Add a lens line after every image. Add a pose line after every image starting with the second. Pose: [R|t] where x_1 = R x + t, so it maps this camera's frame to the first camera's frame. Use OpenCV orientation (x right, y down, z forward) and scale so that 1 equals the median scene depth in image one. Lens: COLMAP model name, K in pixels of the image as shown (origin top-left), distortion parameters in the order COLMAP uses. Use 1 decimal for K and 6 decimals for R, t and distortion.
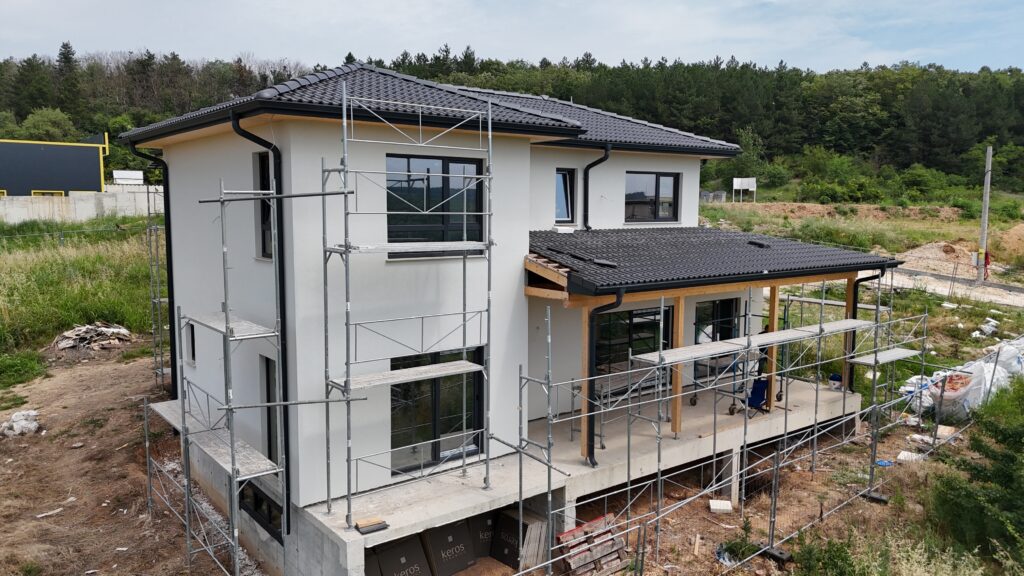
lens RADIAL K [[756.6, 0, 511.1], [0, 756.6, 288.8], [0, 0, 1]] dist [0.064530, -0.028661]
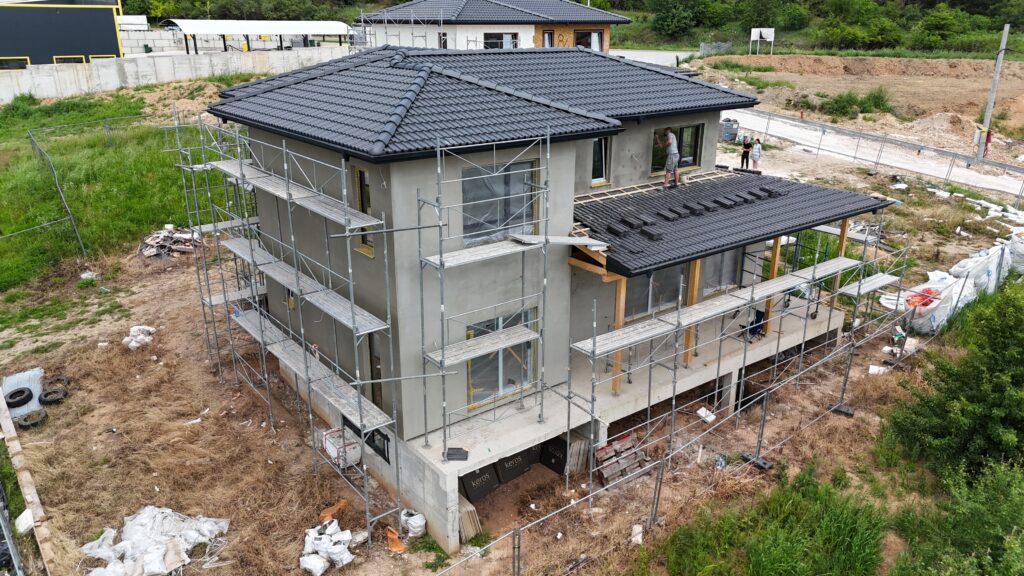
lens RADIAL K [[756.6, 0, 512.1], [0, 756.6, 286.9], [0, 0, 1]] dist [0.064530, -0.028661]
pose [[0.999990, -0.001833, -0.004025, -0.066450], [0.002693, 0.974261, 0.225409, -0.222766], [0.003508, -0.225417, 0.974256, -0.185697]]
